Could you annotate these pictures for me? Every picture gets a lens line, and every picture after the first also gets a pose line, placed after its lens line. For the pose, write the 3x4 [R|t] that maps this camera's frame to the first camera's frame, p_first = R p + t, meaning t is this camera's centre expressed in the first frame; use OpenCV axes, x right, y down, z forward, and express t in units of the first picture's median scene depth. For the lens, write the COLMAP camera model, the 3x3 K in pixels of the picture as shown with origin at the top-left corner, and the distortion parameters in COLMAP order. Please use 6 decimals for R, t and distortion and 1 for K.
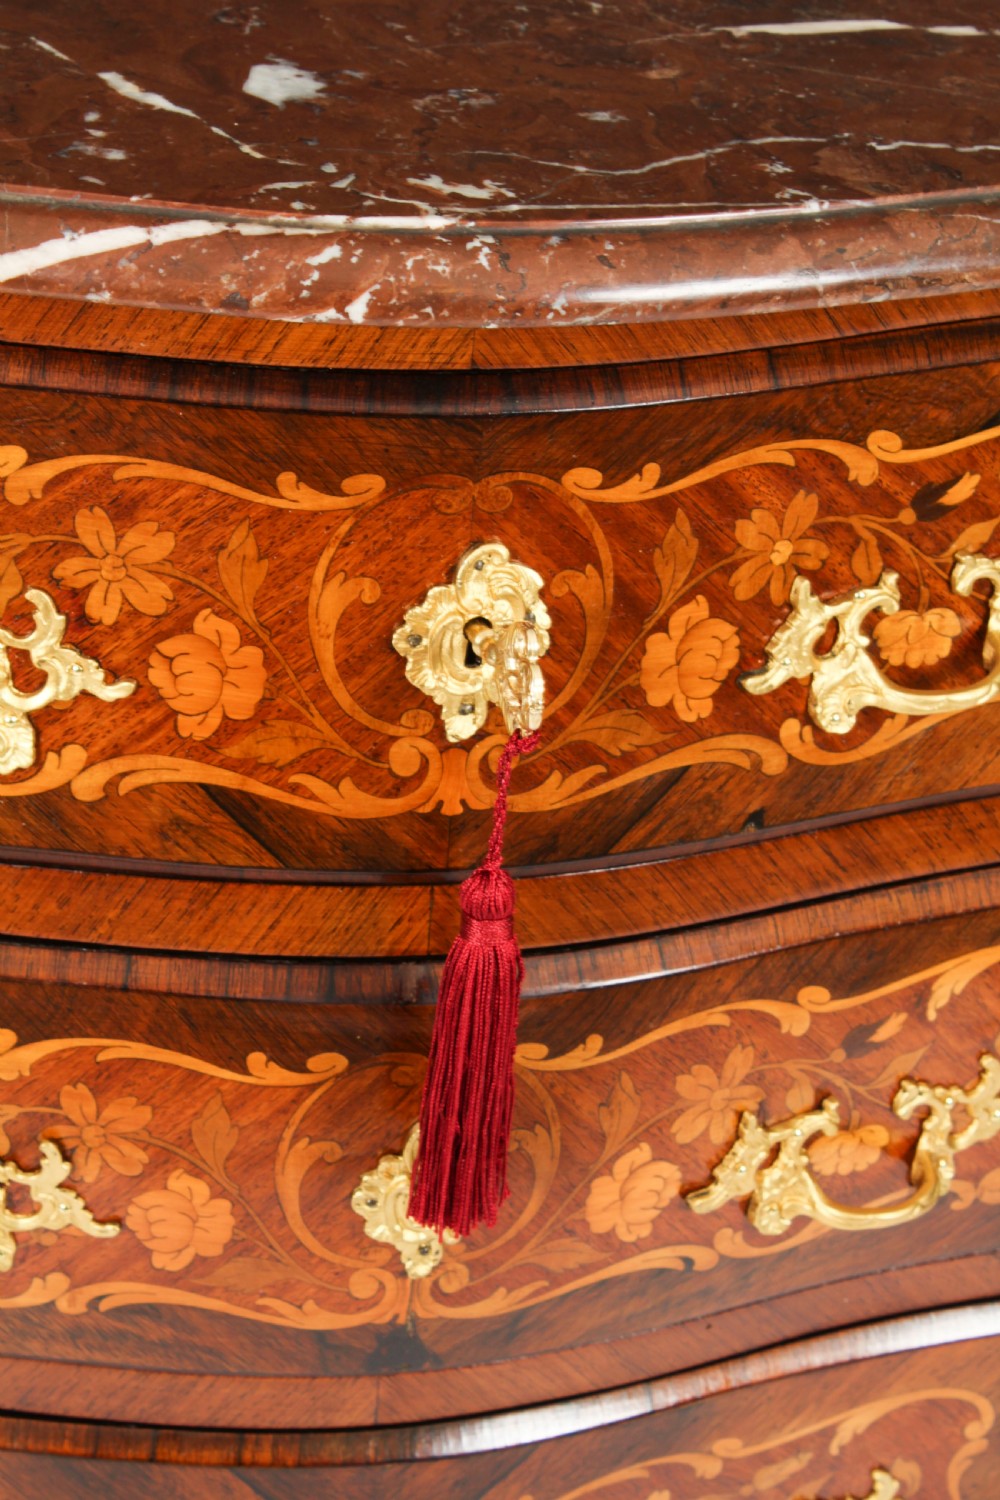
lens RADIAL K [[3628.4, 0, 500.0], [0, 3628.4, 750.0], [0, 0, 1]] dist [0.082358, 0.610275]
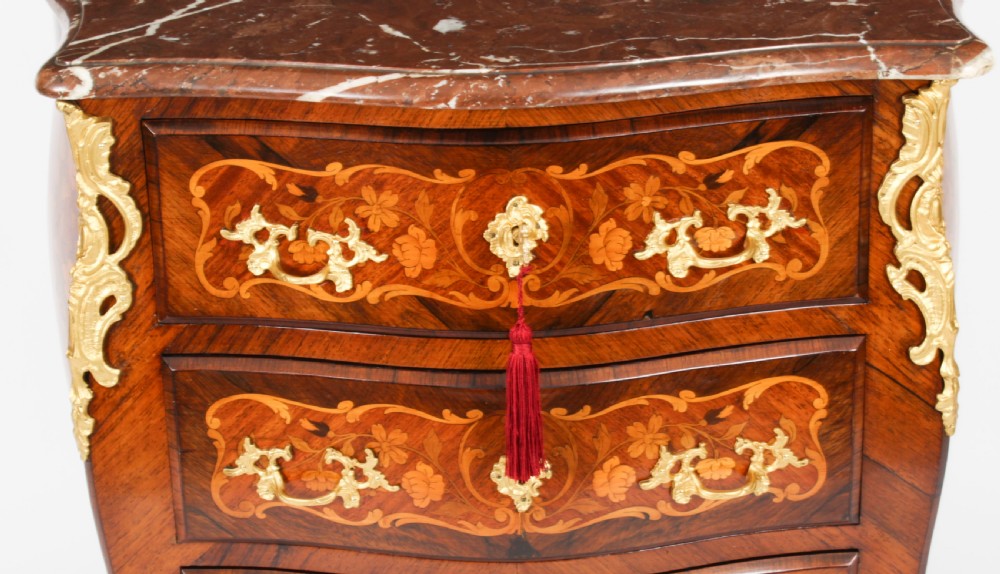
lens RADIAL K [[2654.8, 0, 478.0], [0, 2654.8, 215.7], [0, 0, 1]] dist [0.041410, 0.292617]
pose [[0.971395, -0.027953, -0.235819, 0.391901], [-0.005392, 0.990196, -0.139583, 0.208666], [0.237409, 0.136862, 0.961720, -0.770299]]
